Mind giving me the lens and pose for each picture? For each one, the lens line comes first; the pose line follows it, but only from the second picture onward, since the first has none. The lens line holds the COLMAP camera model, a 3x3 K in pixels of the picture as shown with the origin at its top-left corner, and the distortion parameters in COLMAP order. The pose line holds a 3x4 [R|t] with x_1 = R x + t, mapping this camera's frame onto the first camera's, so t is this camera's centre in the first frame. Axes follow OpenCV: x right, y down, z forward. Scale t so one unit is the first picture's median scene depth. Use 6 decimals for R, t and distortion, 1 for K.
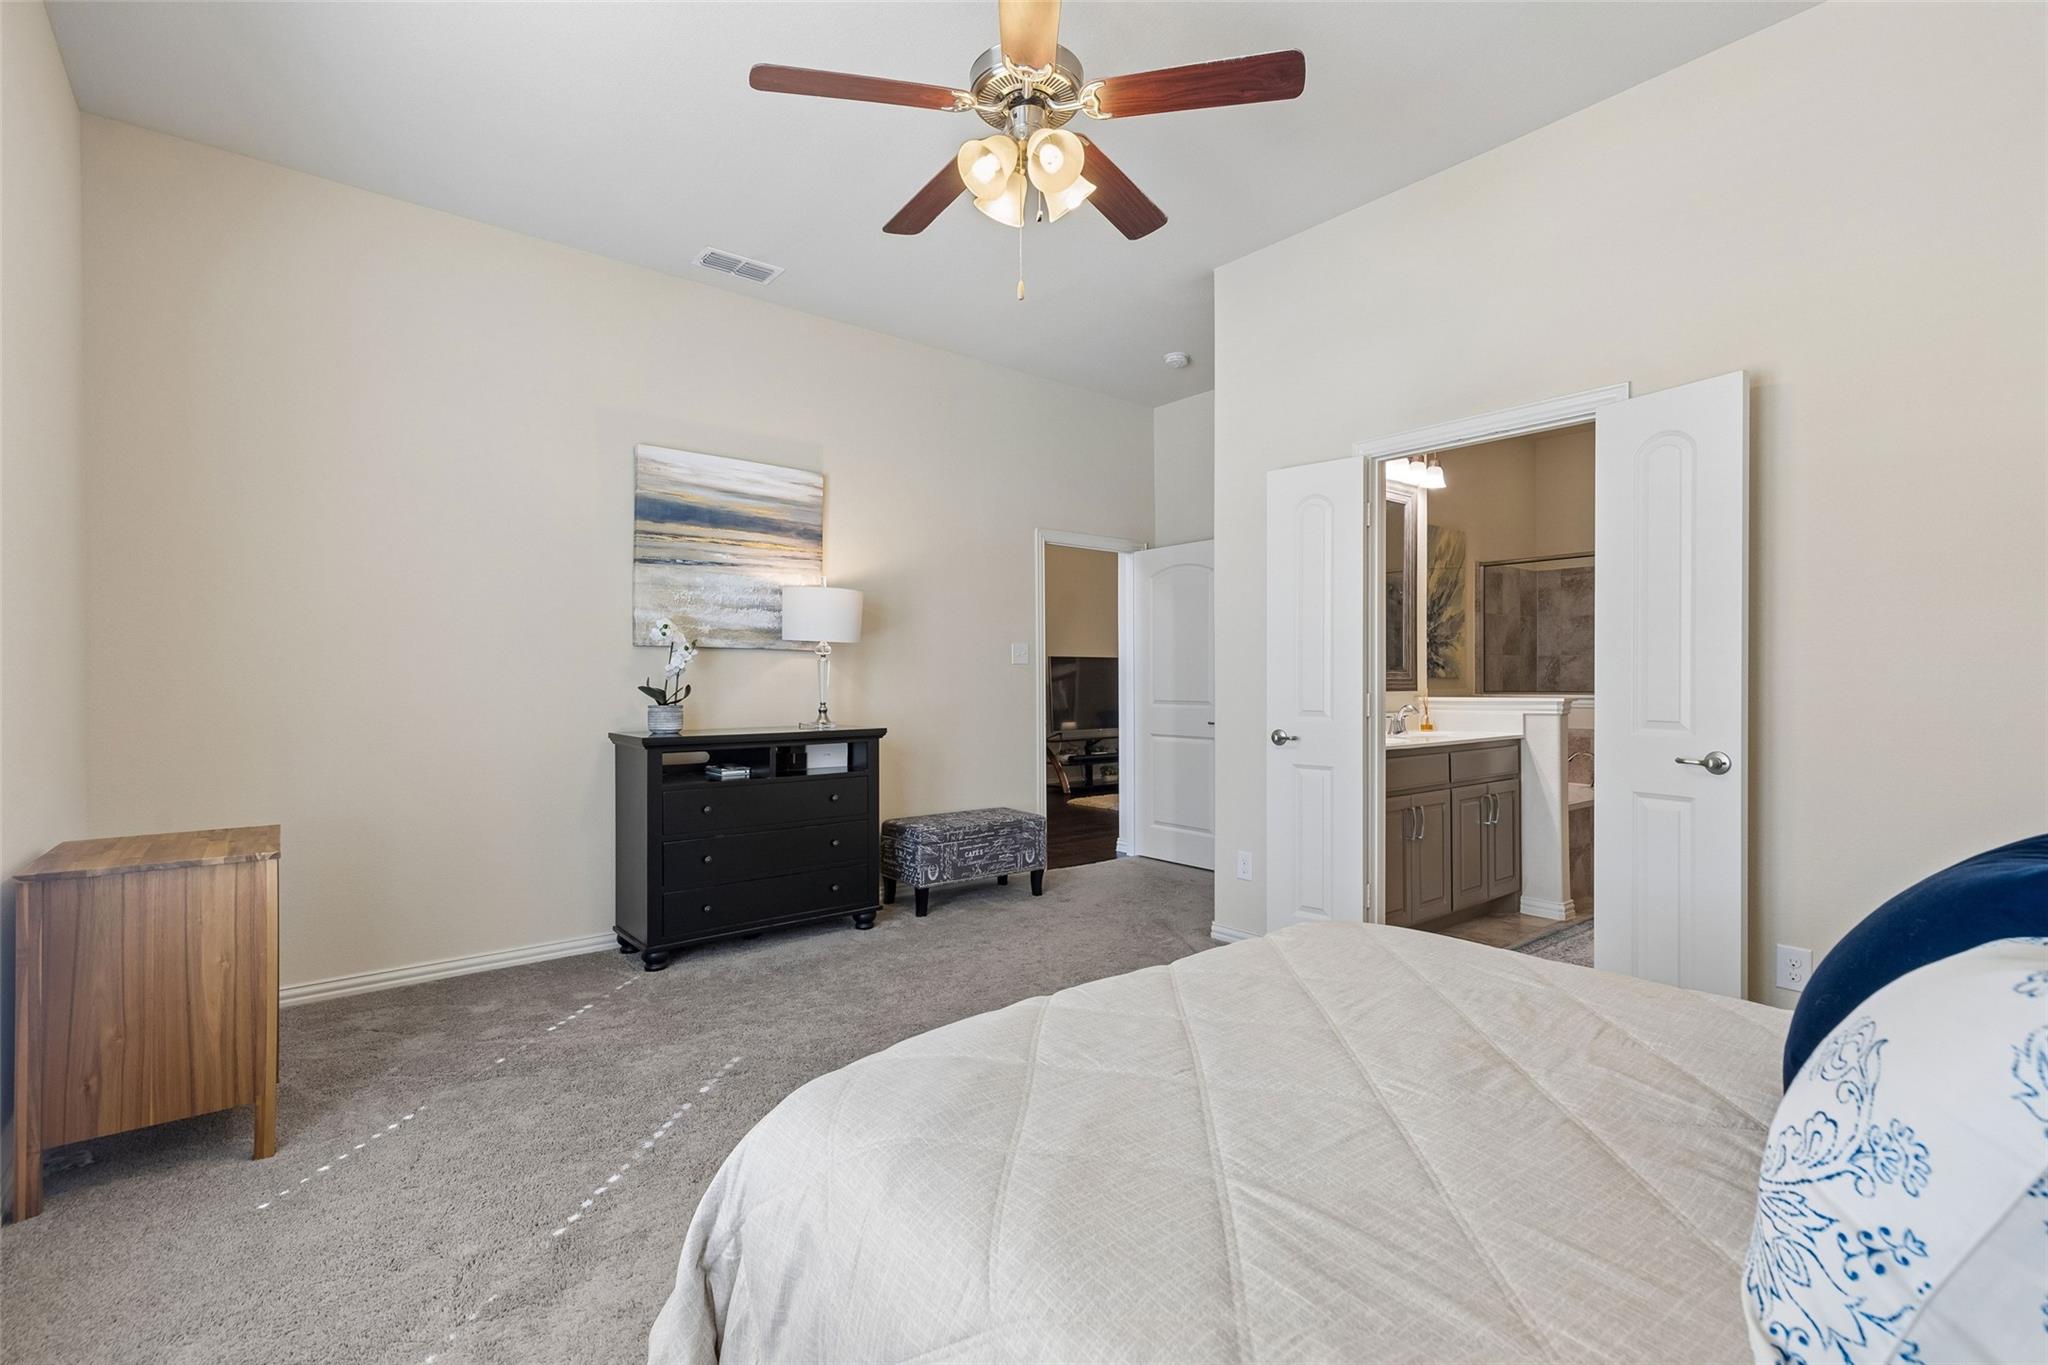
lens RADIAL K [[928.7, 0, 1029.2], [0, 928.7, 682.8], [0, 0, 1]] dist [0.015669, -0.002229]
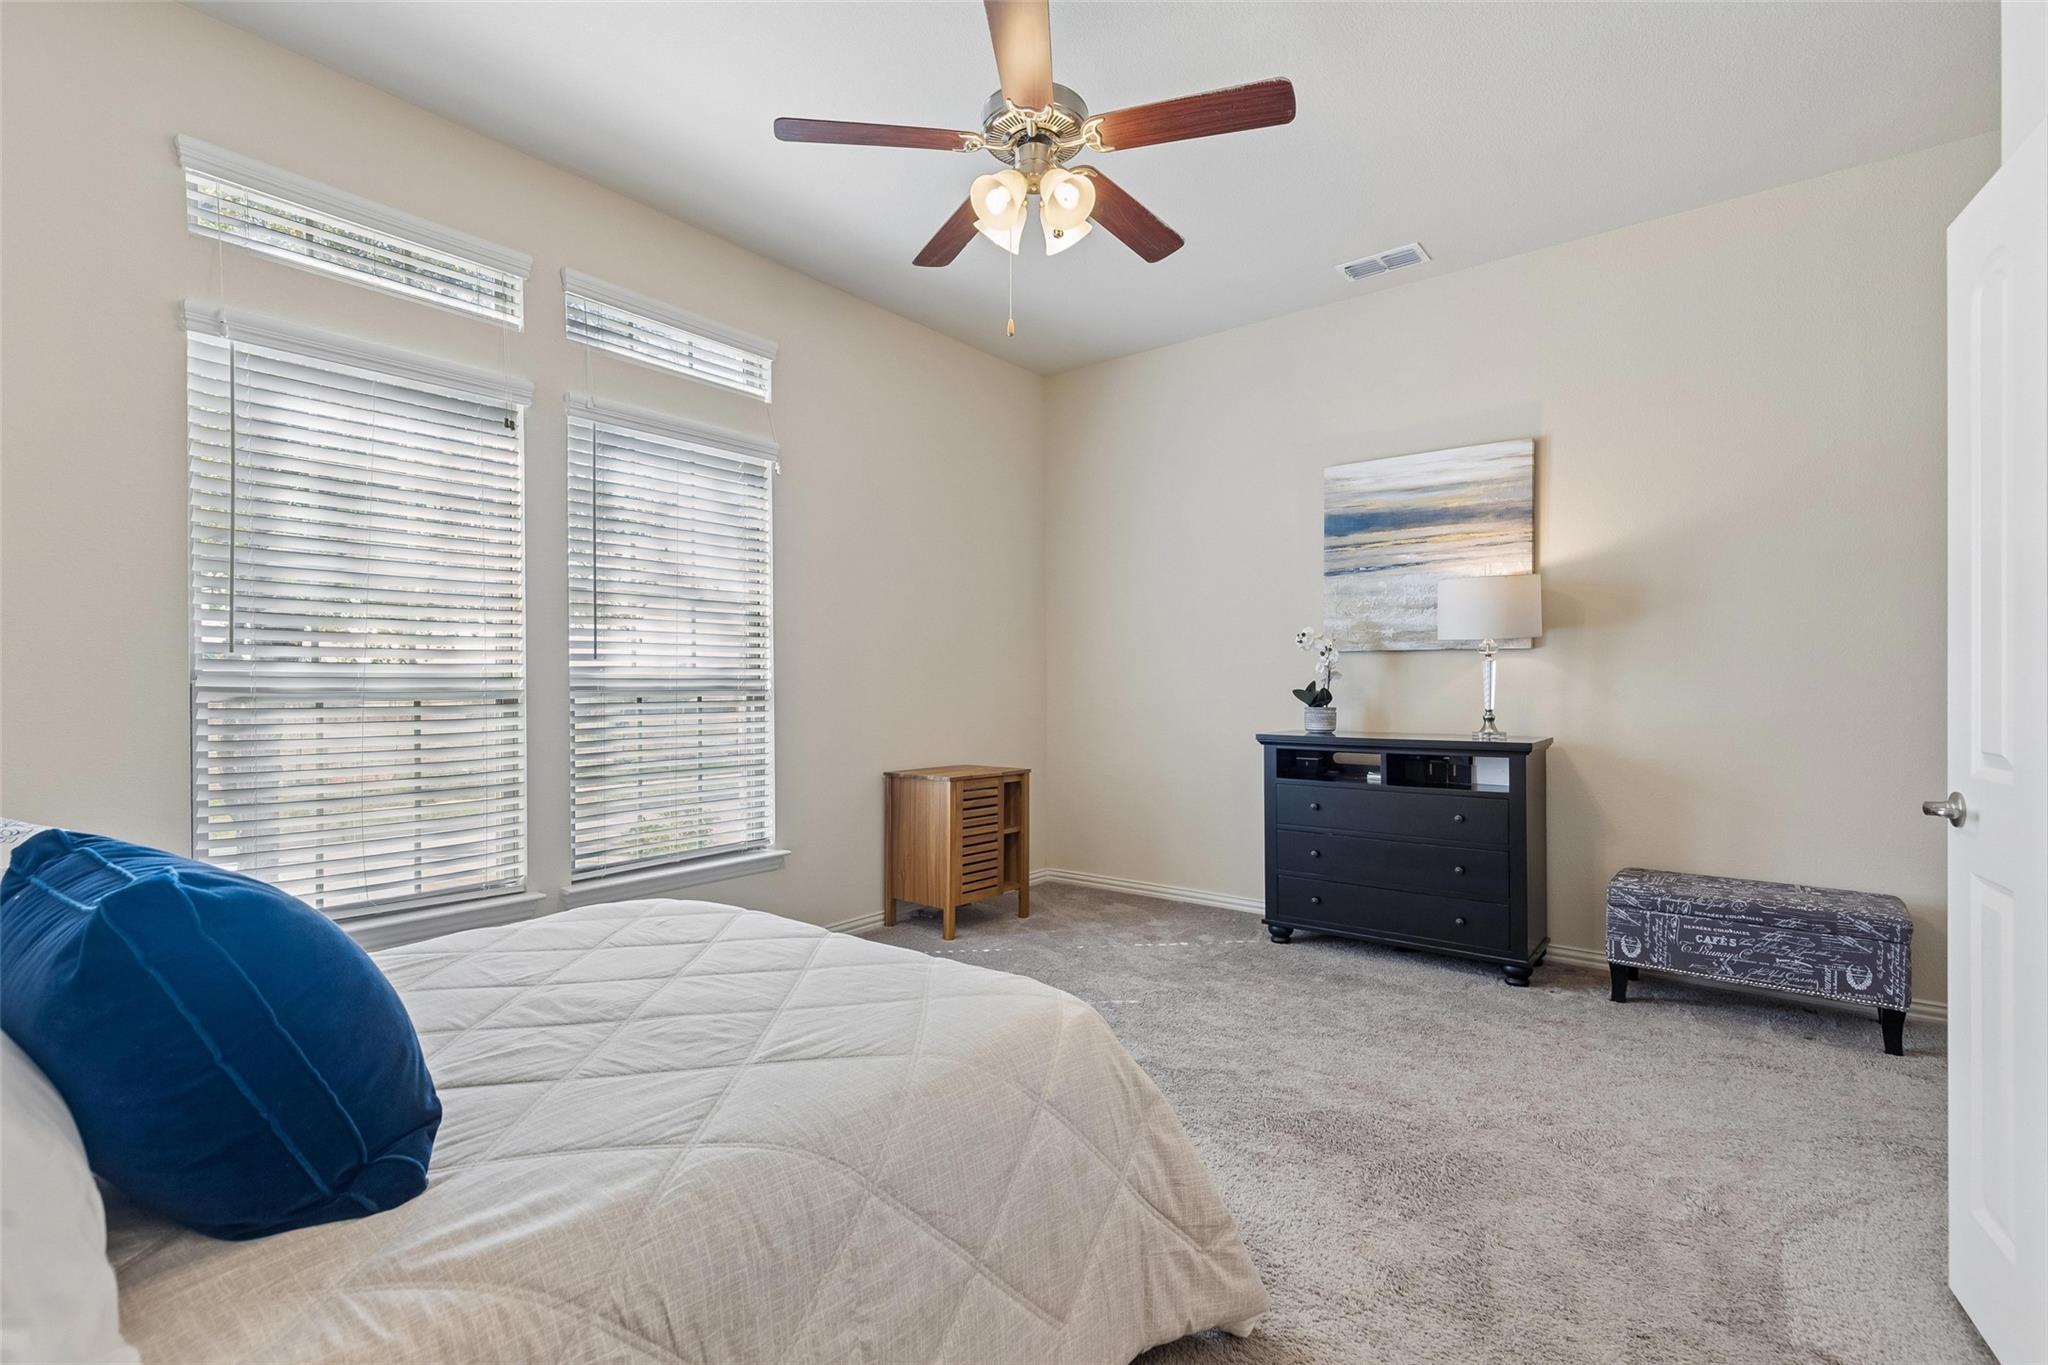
lens RADIAL K [[928.7, 0, 1028.3], [0, 928.7, 683.4], [0, 0, 1]] dist [0.015669, -0.002229]
pose [[0.210828, 0.000004, -0.977523, 0.547395], [0.000926, 1.000000, 0.000204, -0.003485], [0.977523, -0.000948, 0.210828, 0.407335]]
